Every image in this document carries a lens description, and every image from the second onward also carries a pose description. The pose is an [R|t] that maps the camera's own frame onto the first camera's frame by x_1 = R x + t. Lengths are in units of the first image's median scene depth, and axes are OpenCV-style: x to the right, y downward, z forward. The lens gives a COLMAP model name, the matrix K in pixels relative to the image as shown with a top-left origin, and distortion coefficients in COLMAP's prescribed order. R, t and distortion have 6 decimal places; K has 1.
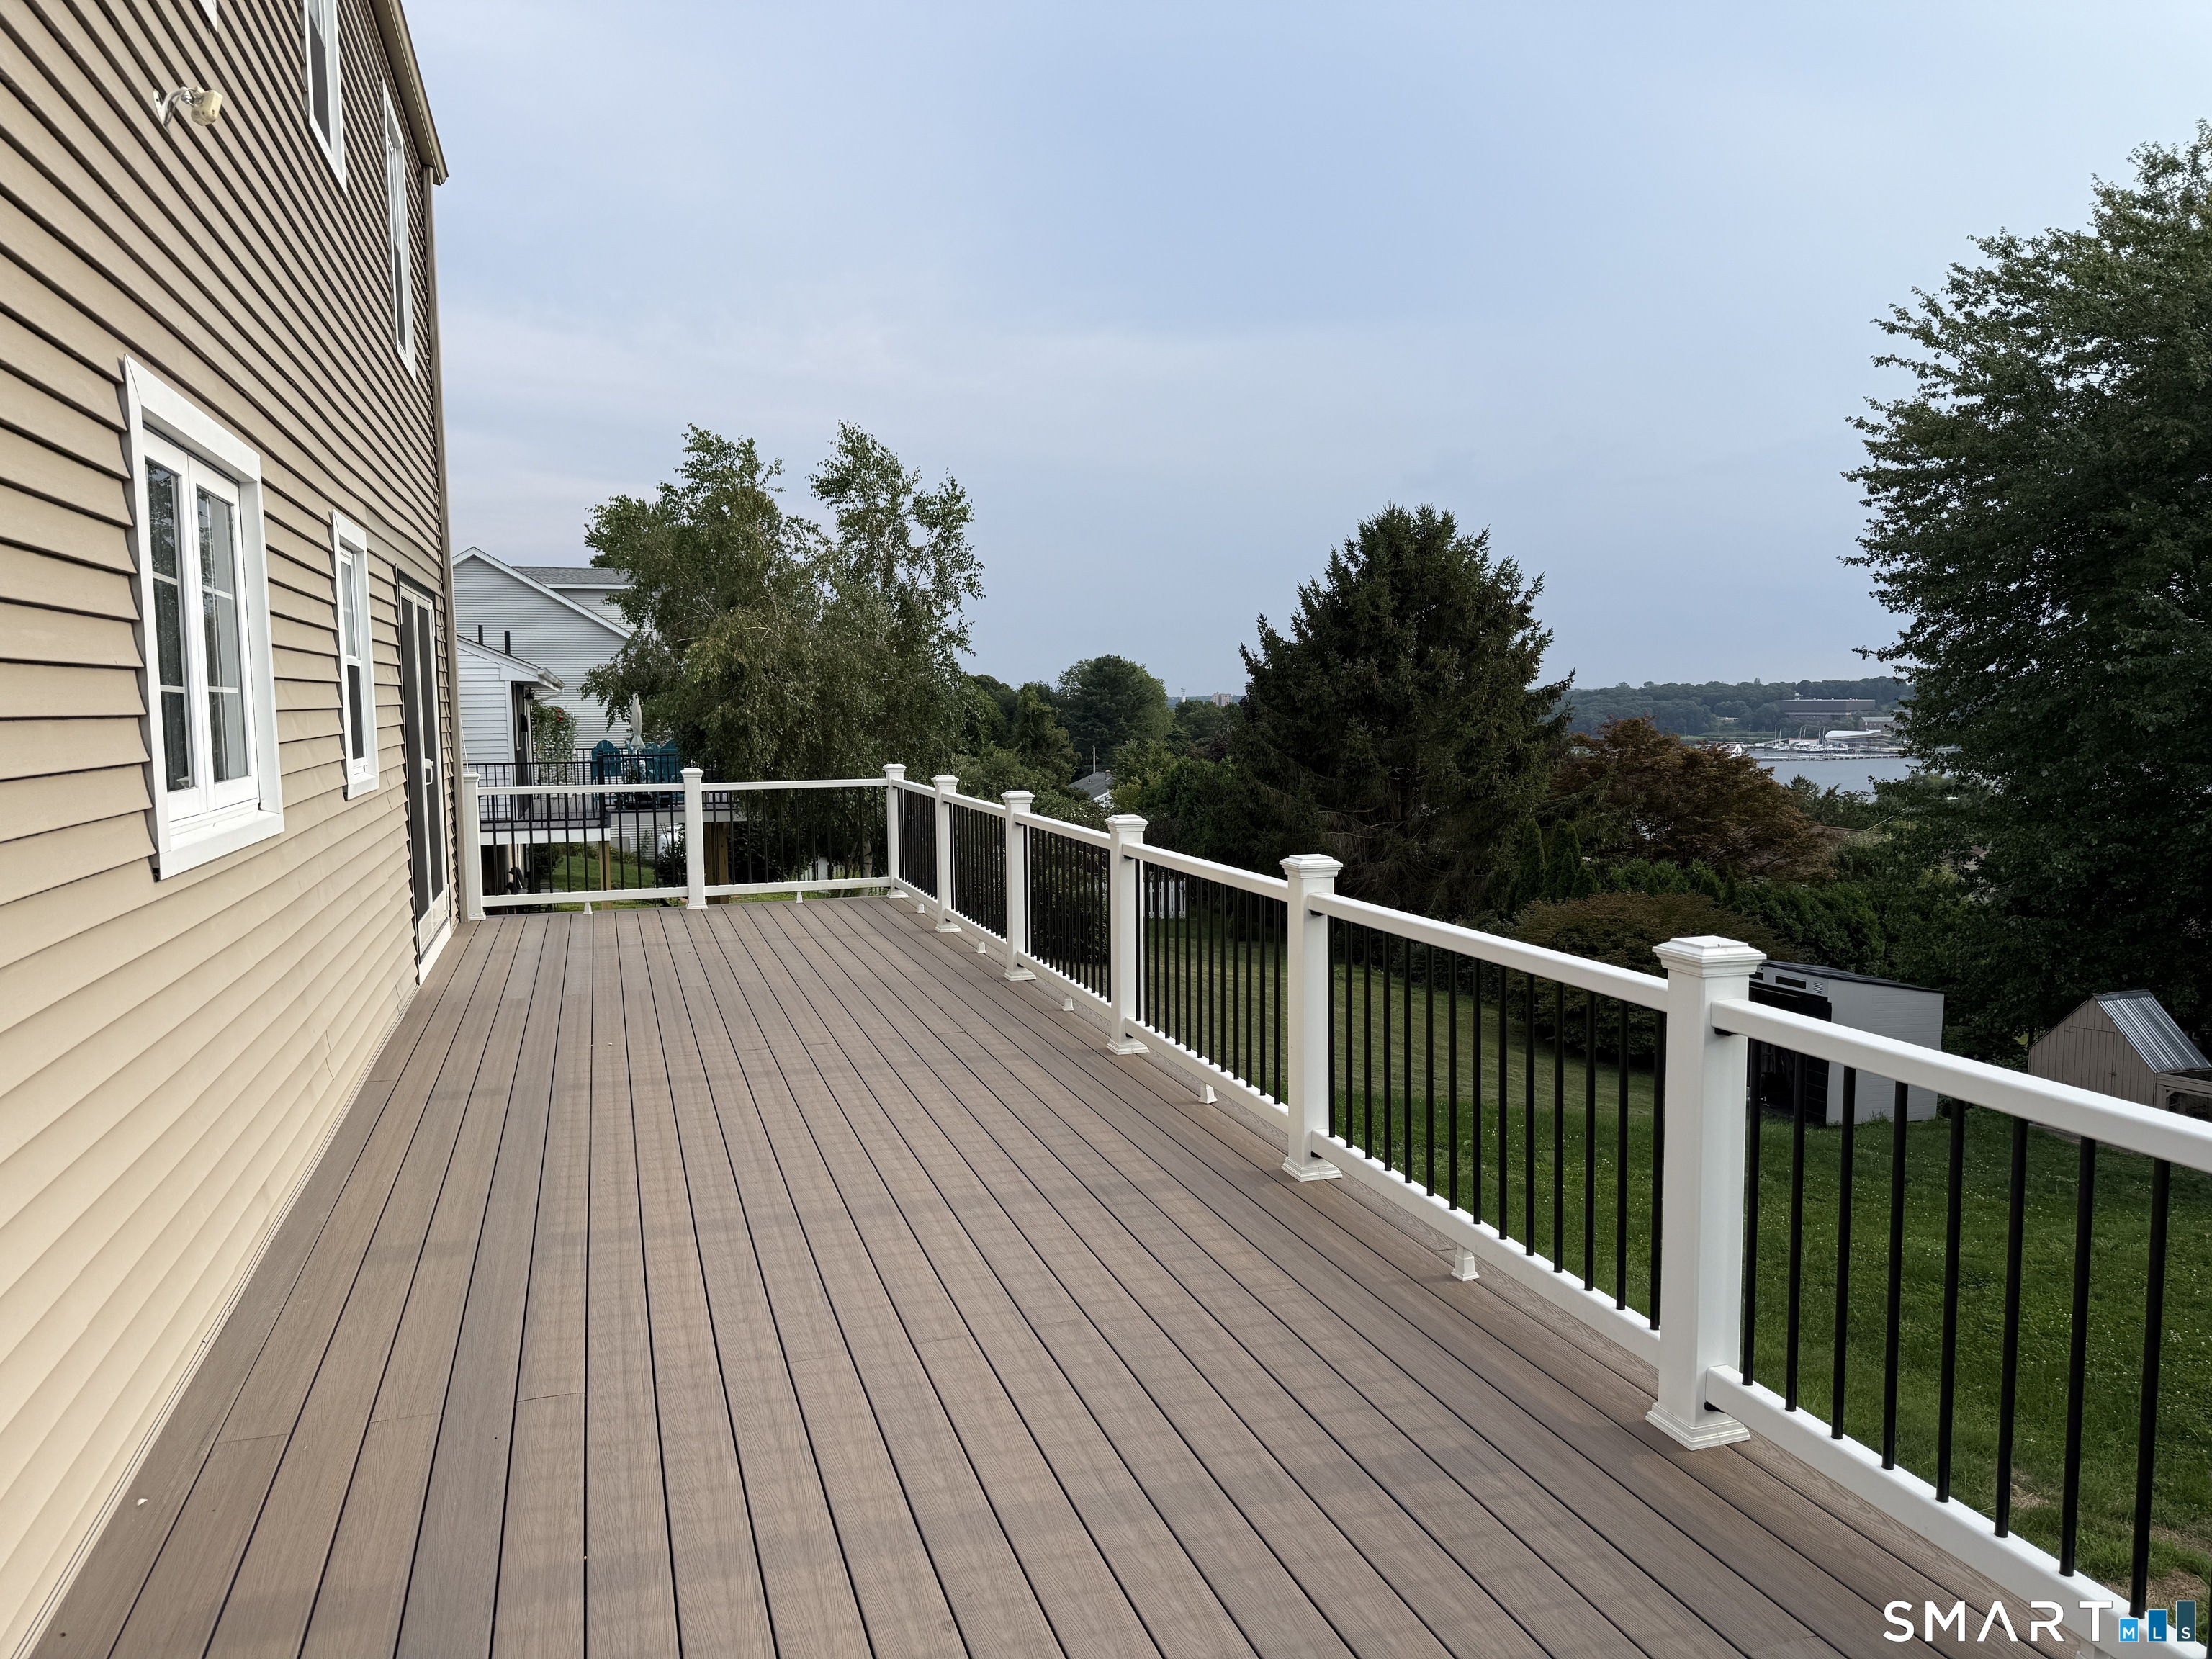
lens RADIAL K [[1546.5, 0, 1103.5], [0, 1546.5, 846.1], [0, 0, 1]] dist [0.126717, -0.192736]
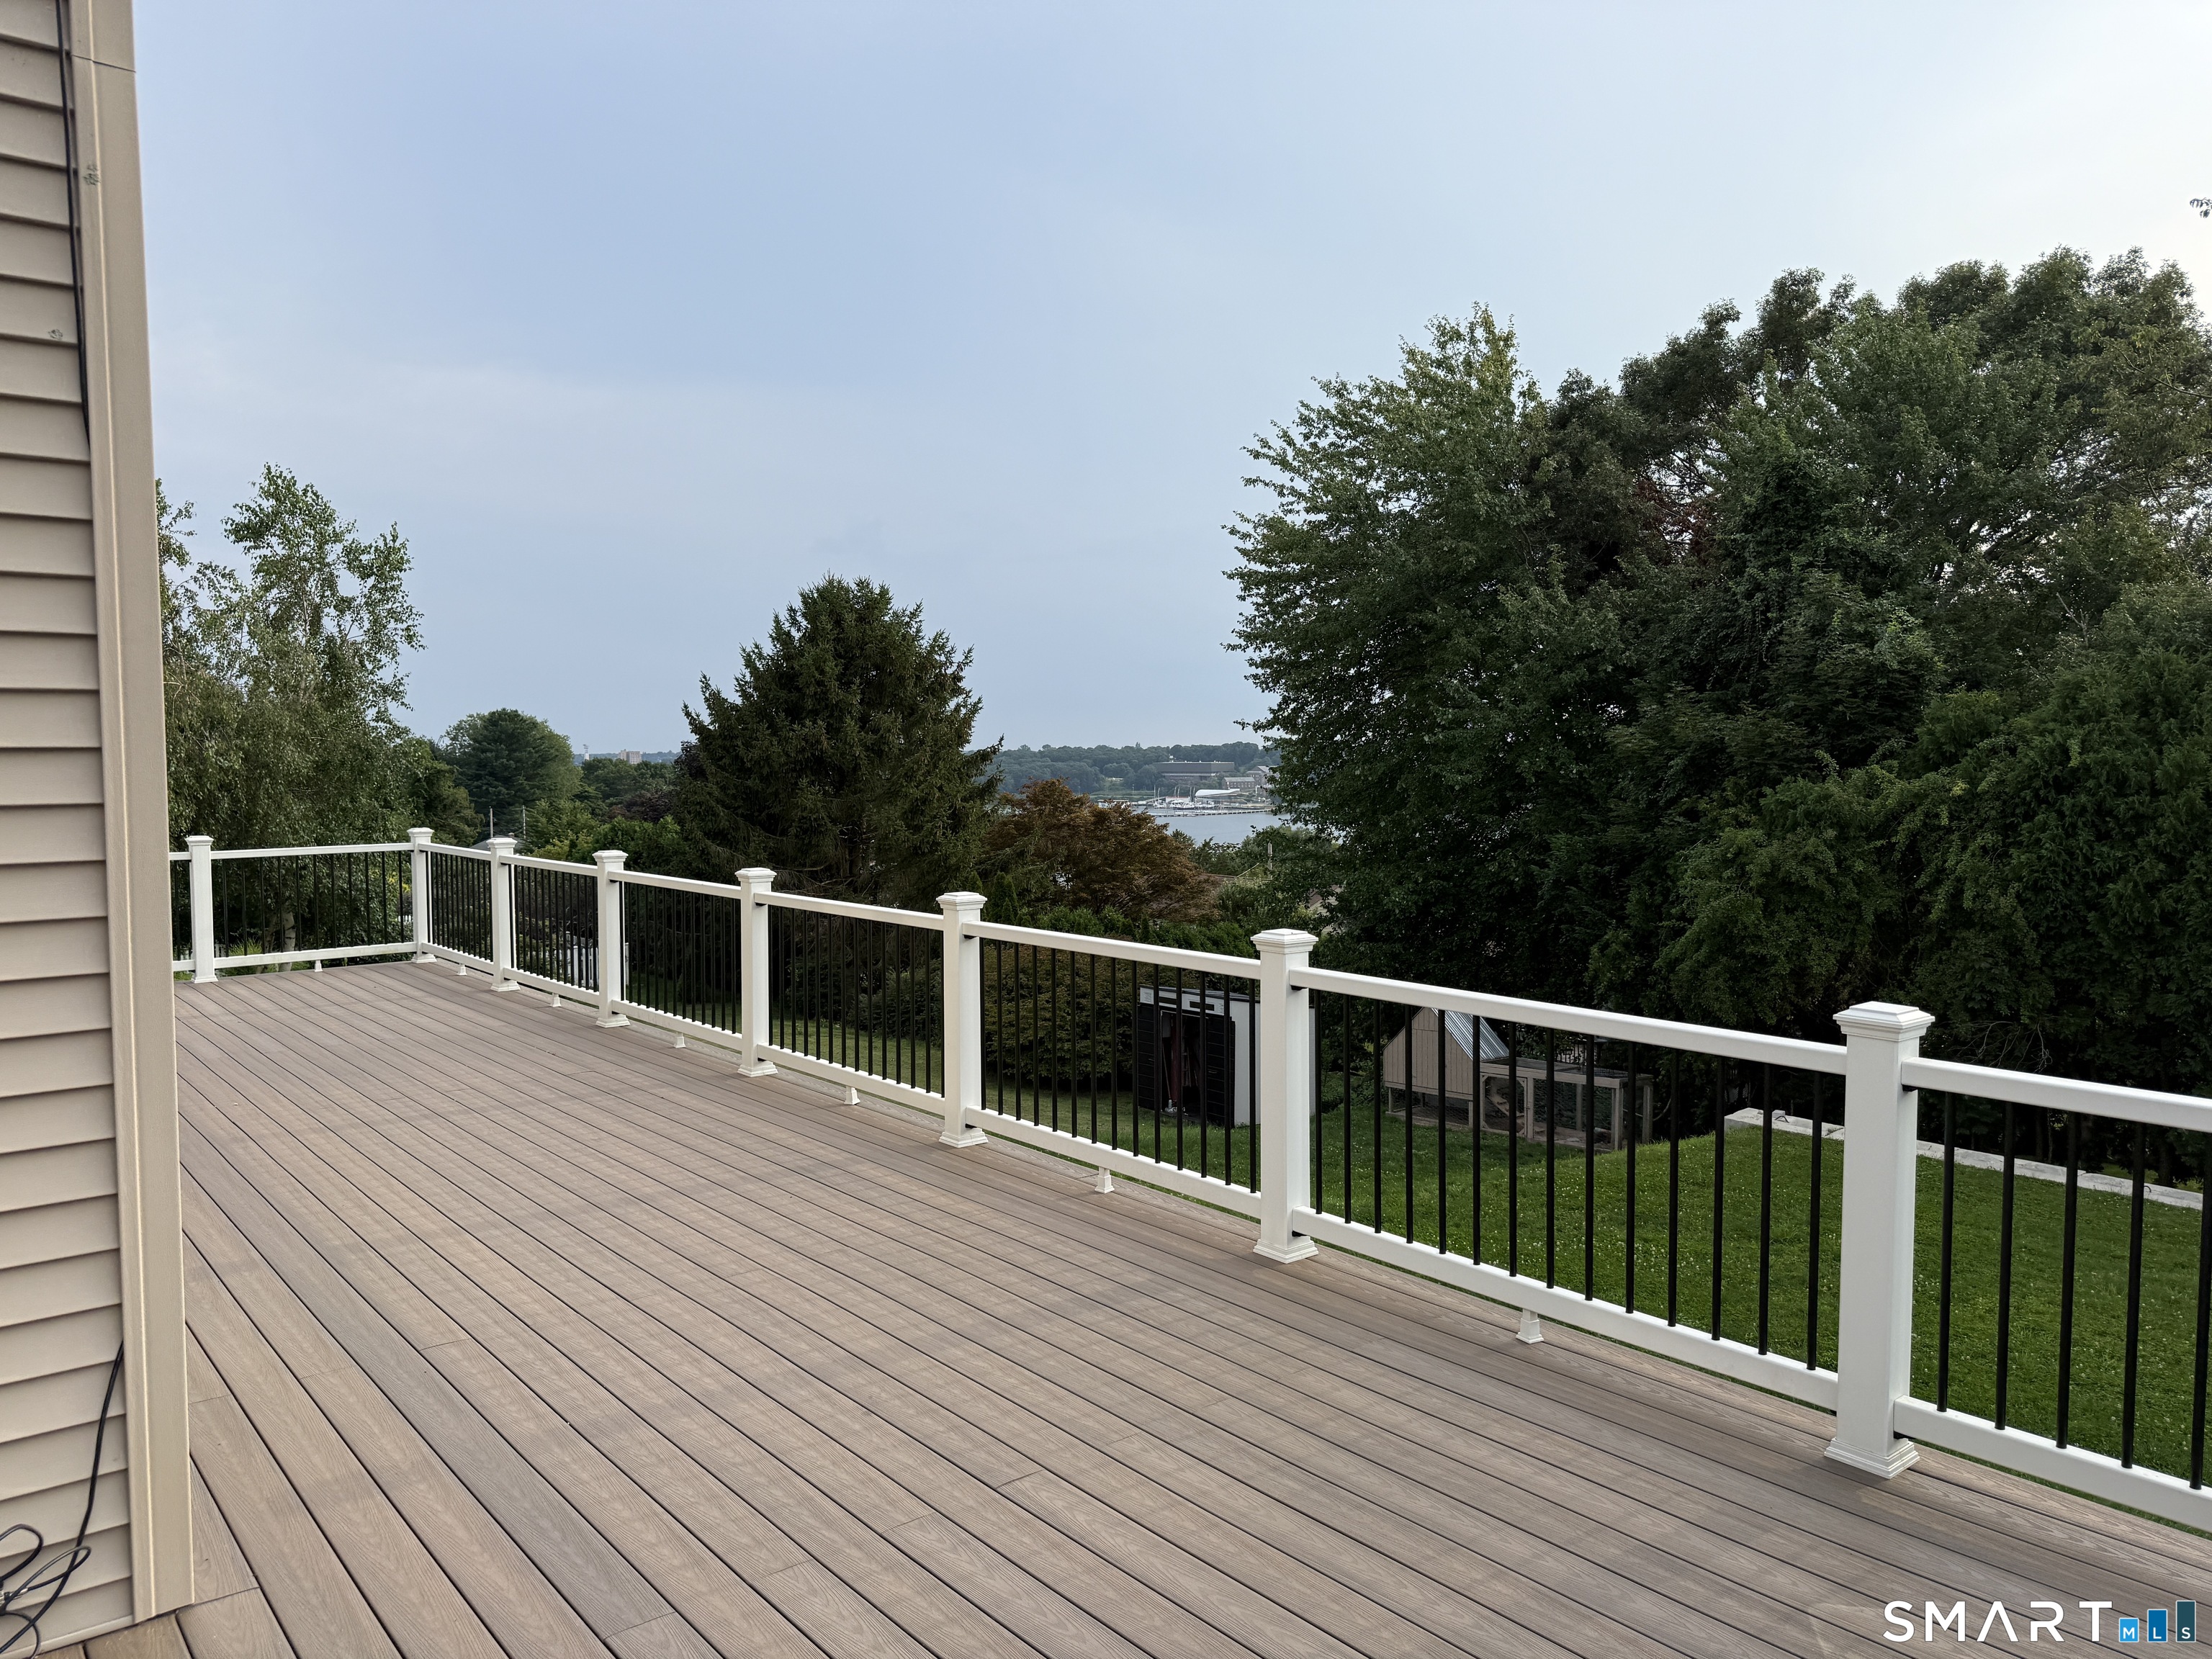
lens RADIAL K [[1546.5, 0, 1103.5], [0, 1546.5, 846.1], [0, 0, 1]] dist [0.126717, -0.192736]
pose [[0.932337, -0.017922, 0.361145, -0.036810], [0.031598, 0.998988, -0.031999, 0.002067], [-0.360206, 0.041246, 0.931960, -0.040897]]
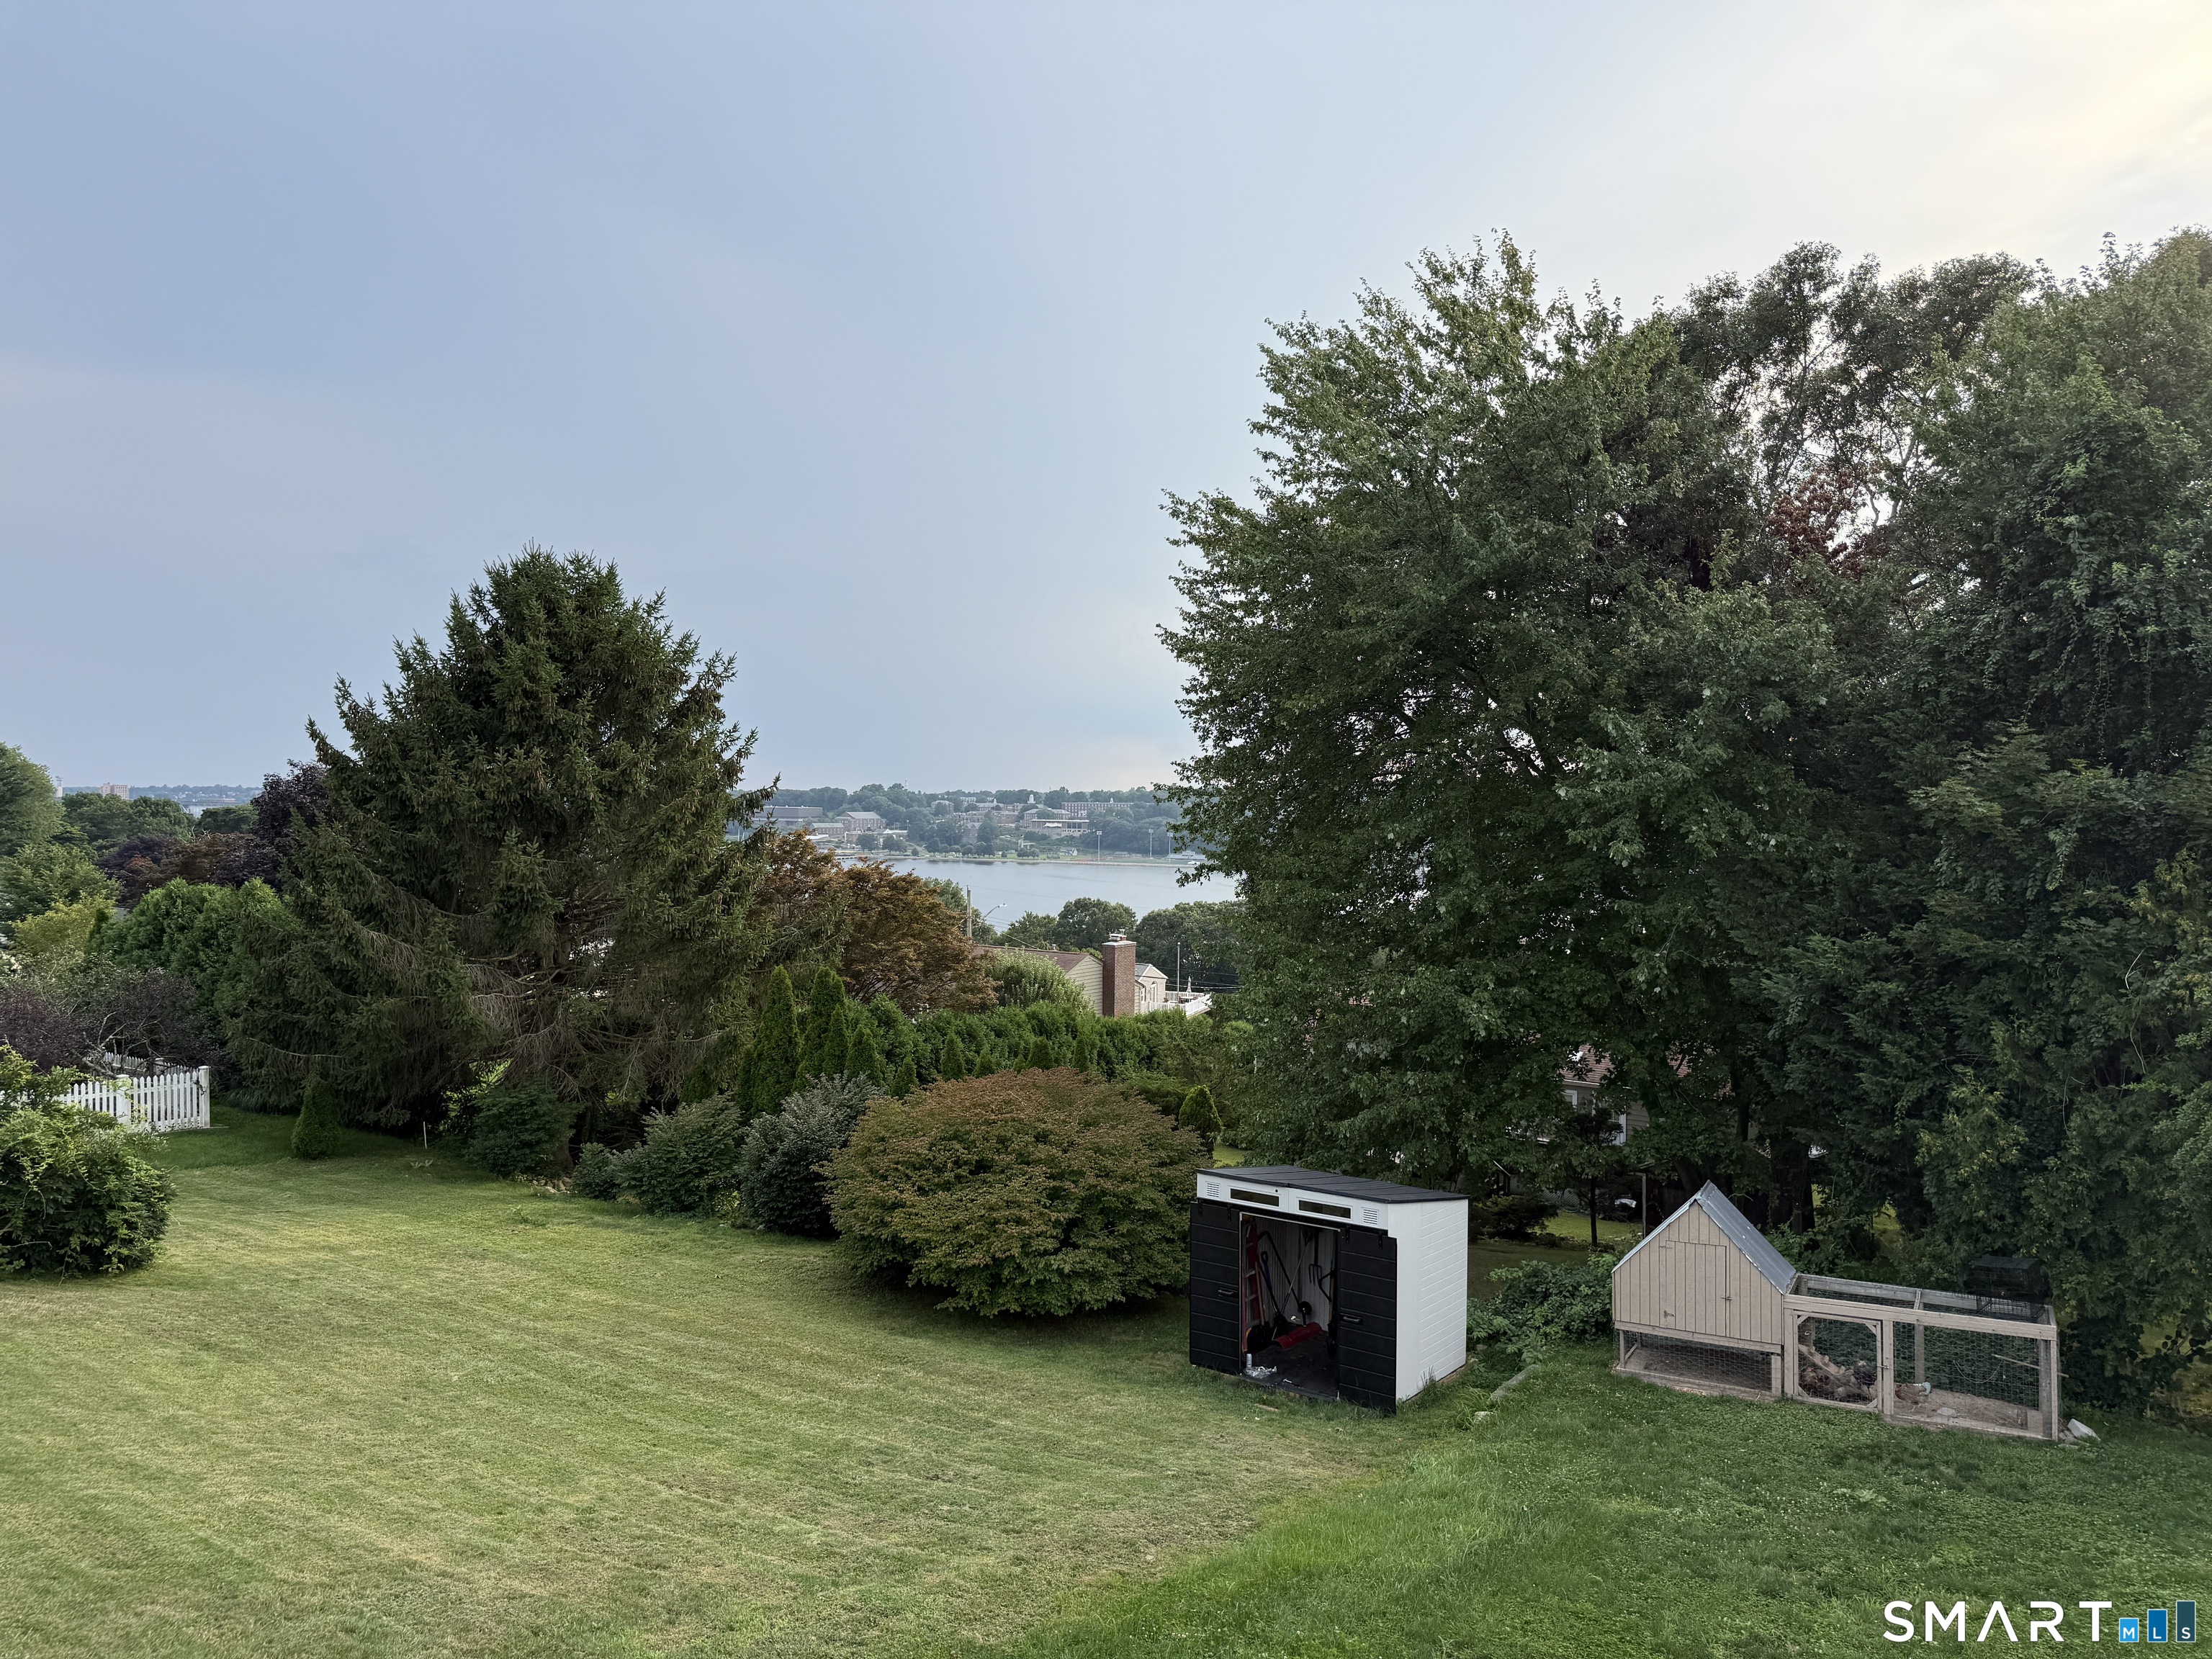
lens RADIAL K [[1545.5, 0, 1111.8], [0, 1545.5, 833.8], [0, 0, 1]] dist [0.046417, -0.052154]
pose [[0.799665, 0.004179, 0.600432, -0.062896], [0.039504, 0.997443, -0.059555, -0.039361], [-0.599146, 0.071344, 0.797455, 0.377633]]
